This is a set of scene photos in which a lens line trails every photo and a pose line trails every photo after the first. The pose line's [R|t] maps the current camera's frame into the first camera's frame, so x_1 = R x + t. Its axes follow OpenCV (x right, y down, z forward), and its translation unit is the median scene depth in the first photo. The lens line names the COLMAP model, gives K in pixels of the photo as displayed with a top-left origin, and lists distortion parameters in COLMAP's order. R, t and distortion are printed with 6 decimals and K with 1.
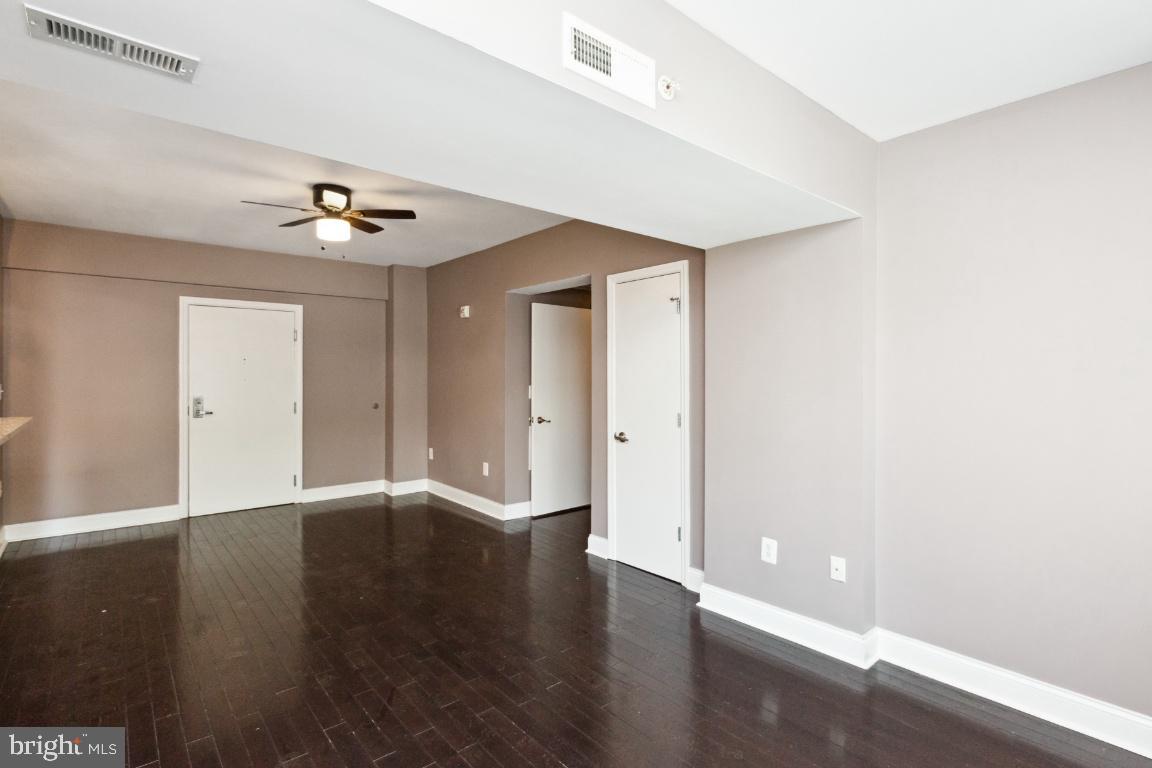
lens RADIAL K [[566.0, 0, 580.8], [0, 566.0, 373.6], [0, 0, 1]] dist [-0.010173, 0.003194]
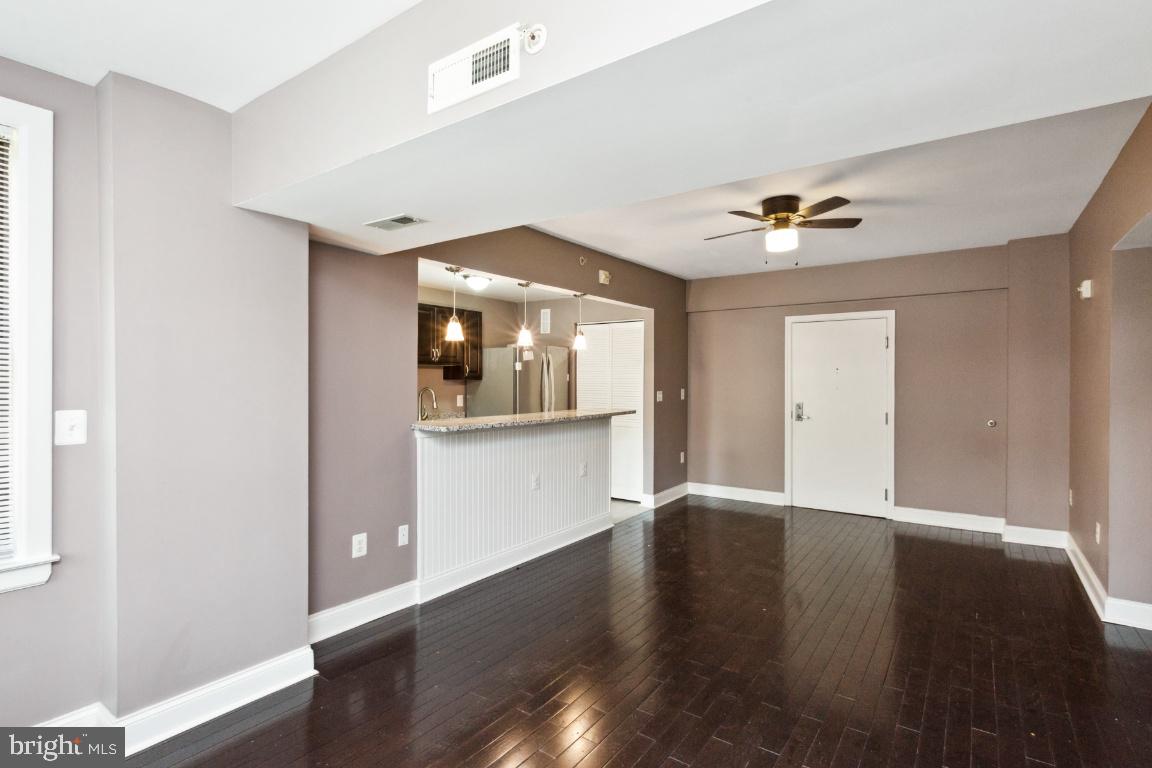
lens RADIAL K [[566.0, 0, 576.6], [0, 566.0, 379.5], [0, 0, 1]] dist [-0.010173, 0.003194]
pose [[0.231855, -0.002810, -0.972746, 0.330819], [0.000298, 0.999996, -0.002817, -0.002771], [0.972750, 0.000364, 0.231855, 0.298071]]
